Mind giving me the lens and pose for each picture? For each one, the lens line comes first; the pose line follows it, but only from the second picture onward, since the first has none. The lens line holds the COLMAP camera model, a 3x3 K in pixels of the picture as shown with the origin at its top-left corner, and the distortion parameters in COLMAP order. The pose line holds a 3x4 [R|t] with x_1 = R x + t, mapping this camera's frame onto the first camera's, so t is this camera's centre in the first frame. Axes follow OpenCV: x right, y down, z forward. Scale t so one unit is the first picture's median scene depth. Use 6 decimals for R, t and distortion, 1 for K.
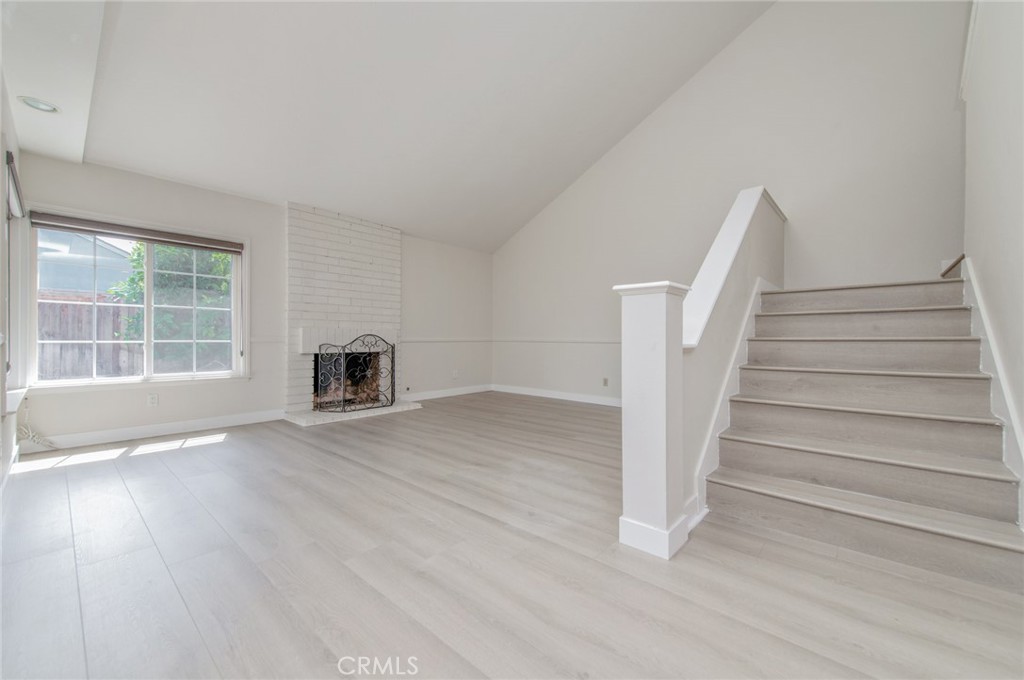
lens RADIAL K [[401.0, 0, 514.0], [0, 401.0, 339.6], [0, 0, 1]] dist [0.015427, -0.002999]
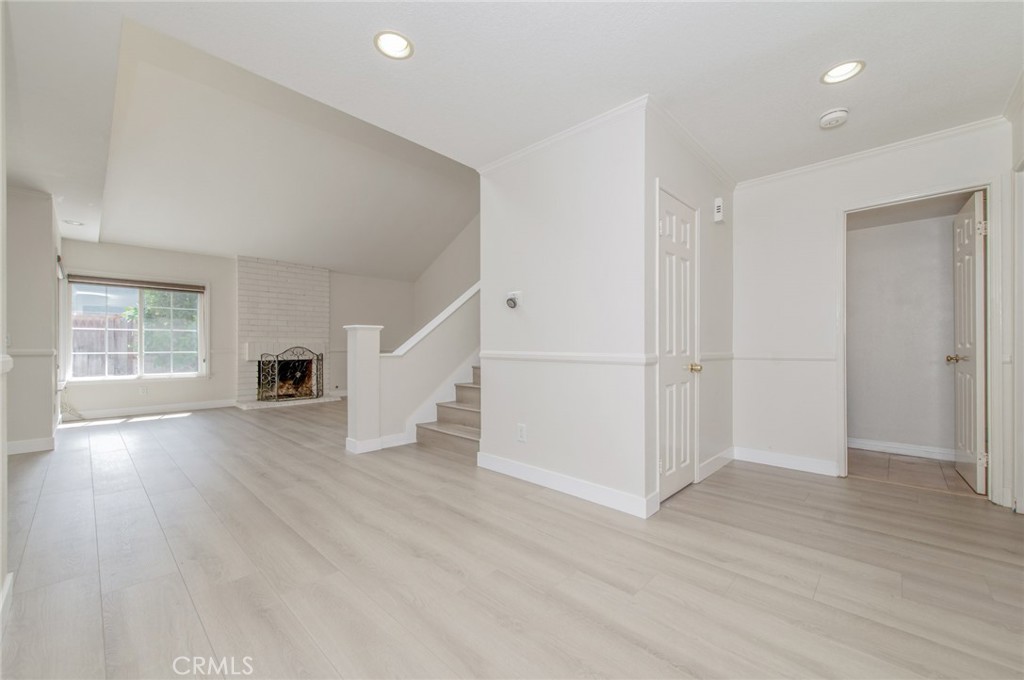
lens RADIAL K [[401.0, 0, 512.3], [0, 401.0, 347.7], [0, 0, 1]] dist [0.015427, -0.002999]
pose [[0.999321, -0.004604, -0.036556, 0.508170], [0.004579, 0.999989, -0.000772, -0.006351], [0.036559, 0.000604, 0.999331, -0.439412]]
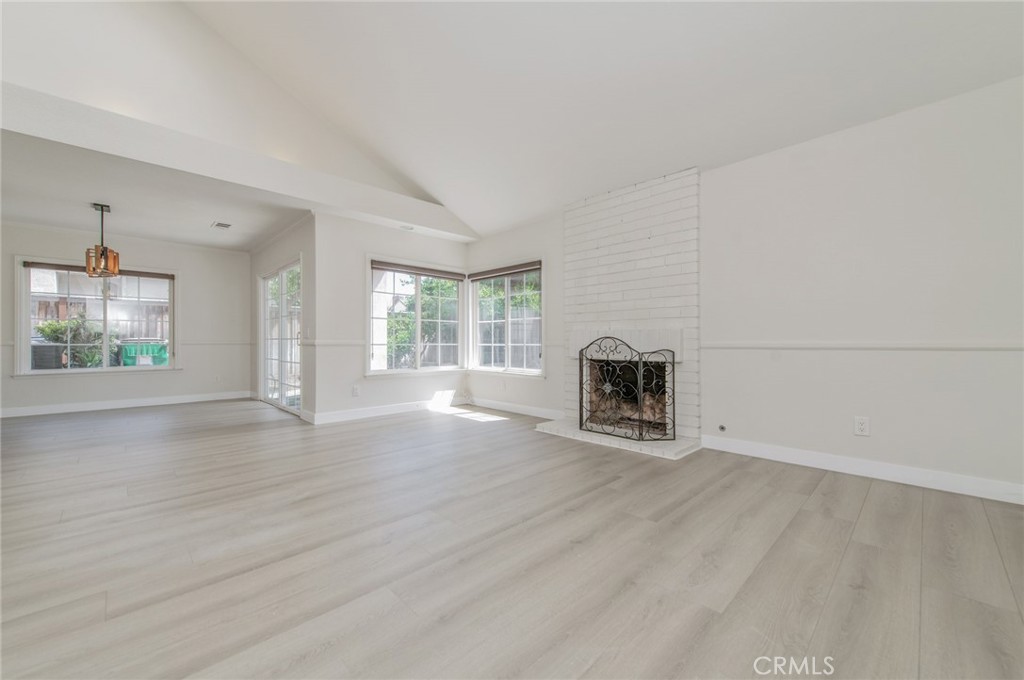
lens RADIAL K [[401.0, 0, 513.9], [0, 401.0, 342.0], [0, 0, 1]] dist [0.015427, -0.002999]
pose [[-0.078144, -0.002378, -0.996939, 0.475571], [0.000205, 0.999997, -0.002401, -0.001550], [0.996942, -0.000392, -0.078143, 1.017418]]
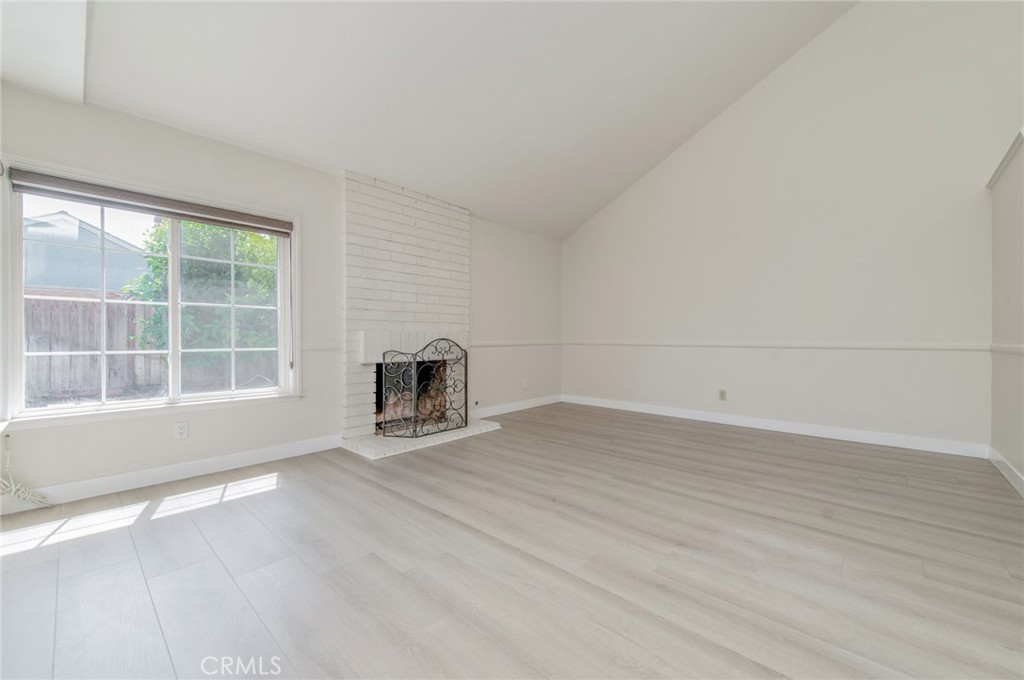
lens RADIAL K [[401.0, 0, 513.0], [0, 401.0, 339.8], [0, 0, 1]] dist [0.015427, -0.002999]
pose [[0.999767, -0.005480, -0.020872, -0.235215], [0.005520, 0.999983, 0.001893, -0.012650], [0.020861, -0.002008, 0.999780, 0.239539]]
